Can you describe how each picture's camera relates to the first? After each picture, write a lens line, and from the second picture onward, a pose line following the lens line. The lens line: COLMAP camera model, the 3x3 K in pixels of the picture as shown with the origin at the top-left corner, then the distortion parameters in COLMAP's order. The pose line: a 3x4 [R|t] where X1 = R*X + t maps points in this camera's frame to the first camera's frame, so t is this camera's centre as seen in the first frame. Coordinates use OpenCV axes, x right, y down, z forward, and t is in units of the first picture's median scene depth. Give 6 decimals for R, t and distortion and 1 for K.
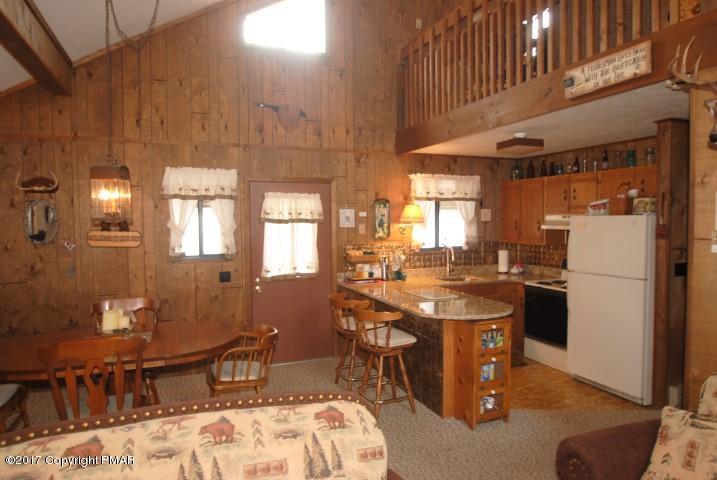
lens RADIAL K [[467.6, 0, 359.7], [0, 467.6, 241.5], [0, 0, 1]] dist [-0.032796, 0.005828]
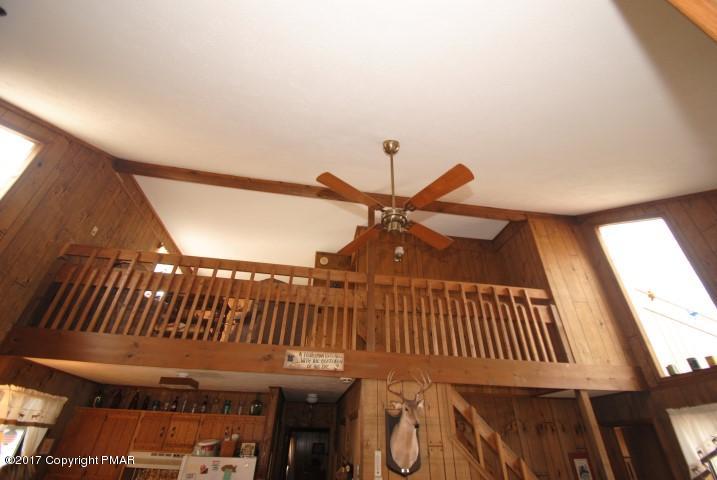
lens RADIAL K [[317.9, 0, 361.3], [0, 317.9, 239.5], [0, 0, 1]] dist [0.002831, -0.009005]
pose [[0.223364, 0.548396, 0.805835, -0.338025], [0.018363, 0.824208, -0.565989, -0.039593], [-0.974562, 0.141219, 0.174028, 0.316761]]
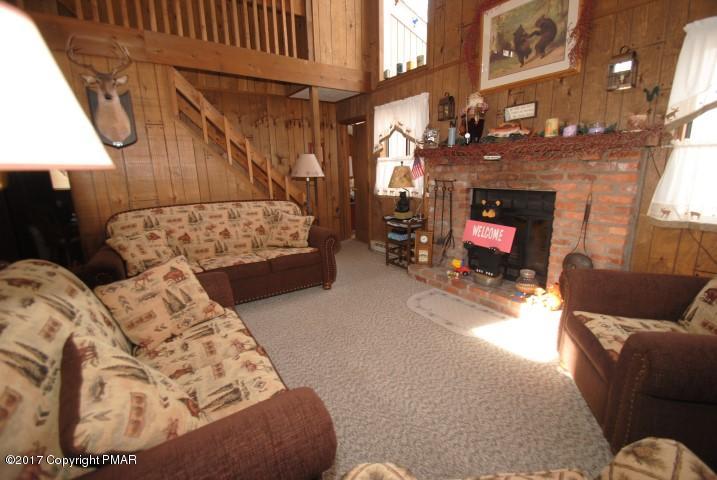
lens RADIAL K [[317.9, 0, 362.2], [0, 317.9, 242.1], [0, 0, 1]] dist [0.002831, -0.009005]
pose [[-0.238036, -0.206253, 0.949104, -0.340414], [0.061249, 0.972059, 0.226603, 0.051275], [-0.969323, 0.112072, -0.218753, 0.111455]]
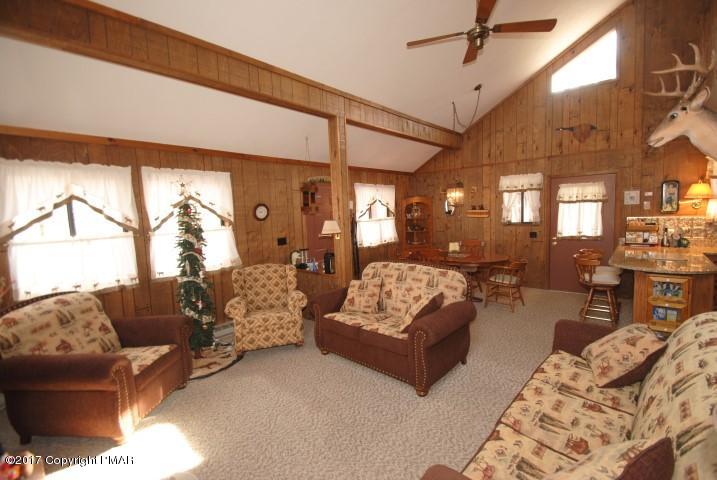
lens RADIAL K [[317.9, 0, 361.2], [0, 317.9, 242.4], [0, 0, 1]] dist [0.002831, -0.009005]
pose [[0.450314, 0.078202, -0.889439, 0.464855], [-0.001814, 0.996235, 0.086674, 0.000908], [0.892868, -0.037417, 0.448761, -0.113641]]
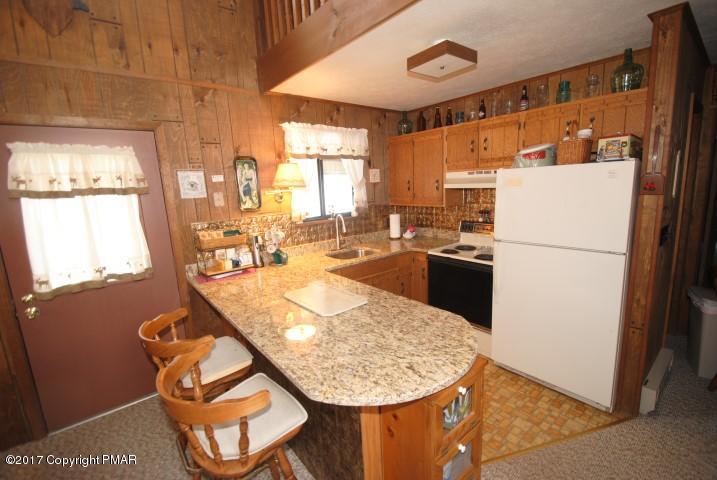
lens RADIAL K [[317.9, 0, 362.2], [0, 317.9, 241.0], [0, 0, 1]] dist [0.002831, -0.009005]
pose [[0.951549, -0.090502, 0.293878, 0.068761], [0.054007, 0.990039, 0.130021, -0.016265], [-0.302718, -0.107850, 0.946958, 0.497253]]
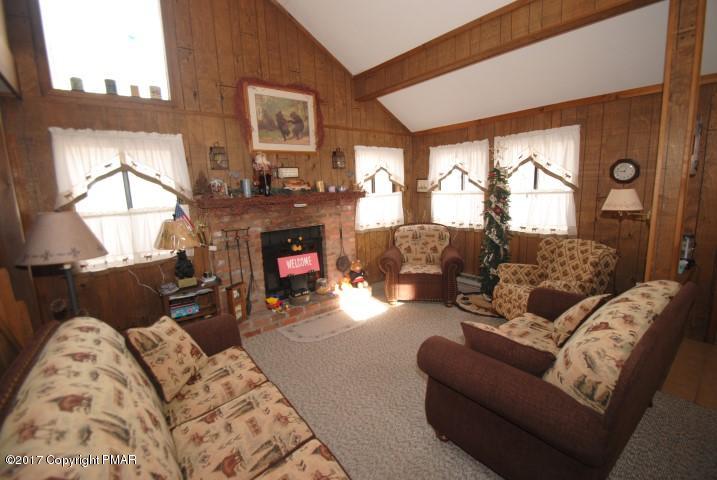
lens RADIAL K [[317.9, 0, 362.4], [0, 317.9, 239.4], [0, 0, 1]] dist [0.002831, -0.009005]
pose [[-0.950773, 0.095655, -0.294757, 0.244723], [0.035051, 0.978258, 0.204407, -0.020574], [0.307901, 0.184013, -0.933454, 0.496595]]
